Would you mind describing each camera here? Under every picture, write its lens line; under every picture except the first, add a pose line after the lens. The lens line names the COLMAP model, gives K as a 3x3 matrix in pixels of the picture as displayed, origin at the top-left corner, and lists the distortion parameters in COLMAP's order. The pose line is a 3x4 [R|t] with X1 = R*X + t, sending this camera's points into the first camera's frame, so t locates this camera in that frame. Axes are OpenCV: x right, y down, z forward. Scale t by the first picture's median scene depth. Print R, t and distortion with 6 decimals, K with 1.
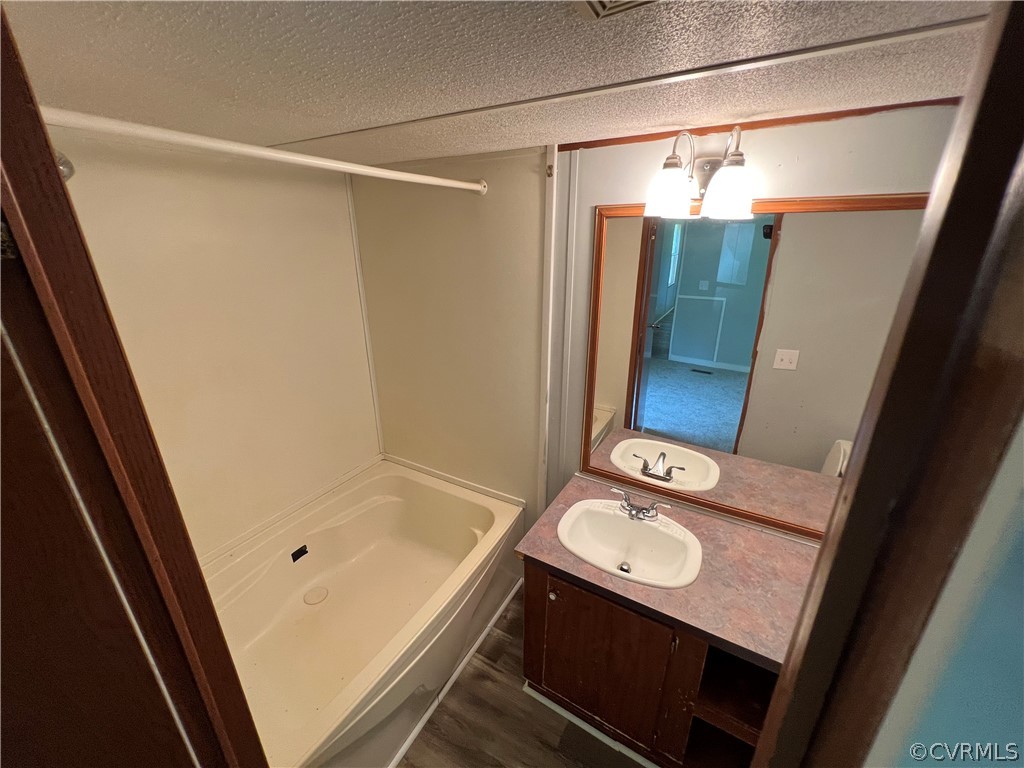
lens RADIAL K [[409.3, 0, 512.0], [0, 409.3, 384.0], [0, 0, 1]] dist [-0.002214, 0.000049]
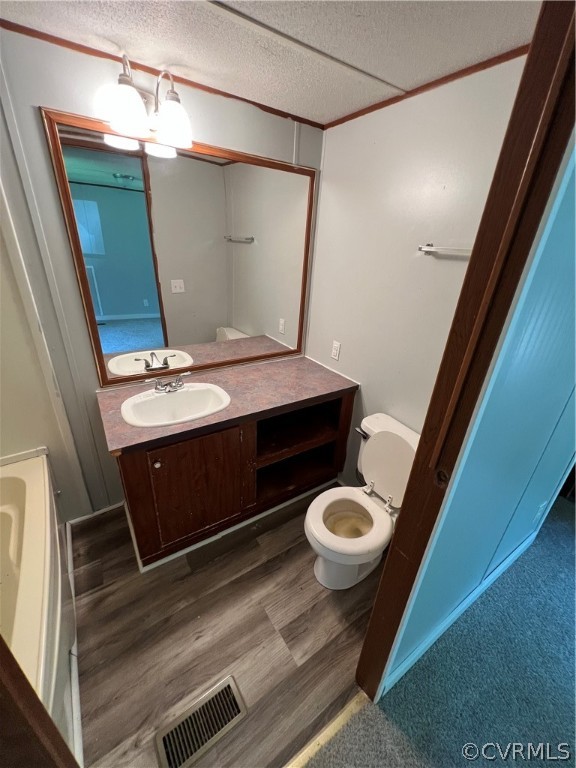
lens RADIAL K [[307.0, 0, 288.0], [0, 307.0, 384.0], [0, 0, 1]] dist [-0.002214, 0.000049]
pose [[0.435377, -0.348909, 0.829885, -0.347164], [0.256094, 0.931756, 0.257386, 0.138922], [-0.863054, 0.100469, 0.495019, 0.166239]]
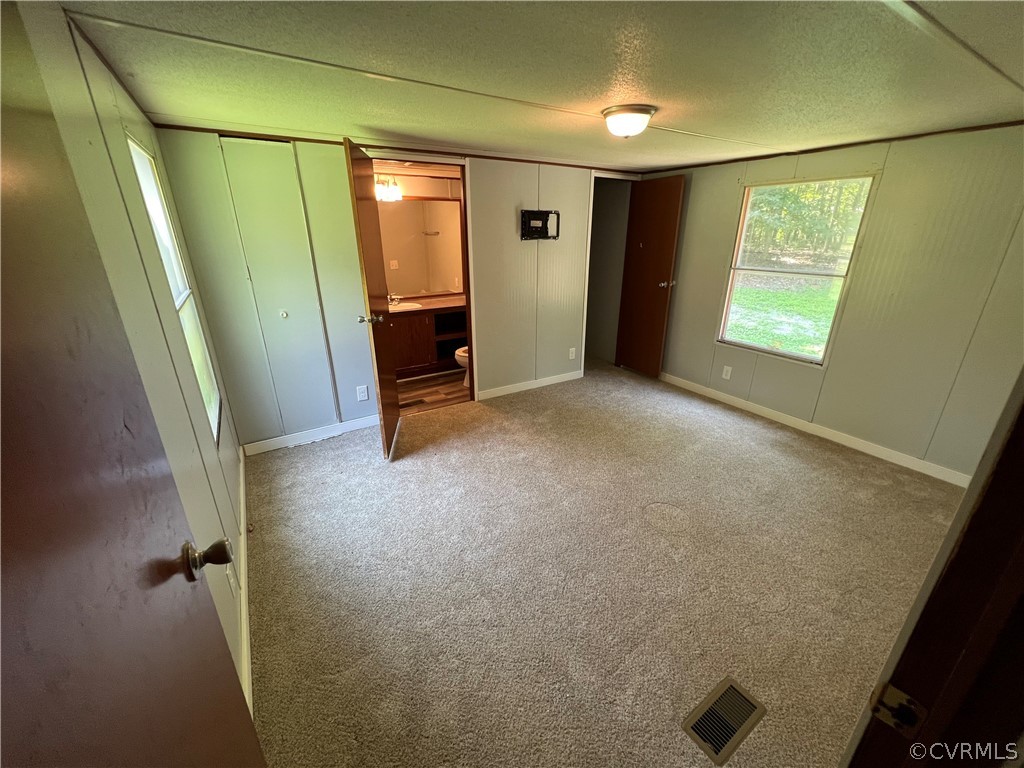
lens RADIAL K [[409.3, 0, 512.0], [0, 409.3, 384.0], [0, 0, 1]] dist [-0.002214, 0.000049]
pose [[0.456050, -0.310333, 0.834093, -1.860239], [0.305890, 0.934790, 0.180550, 0.565419], [-0.835733, 0.172801, 0.521239, -1.075459]]
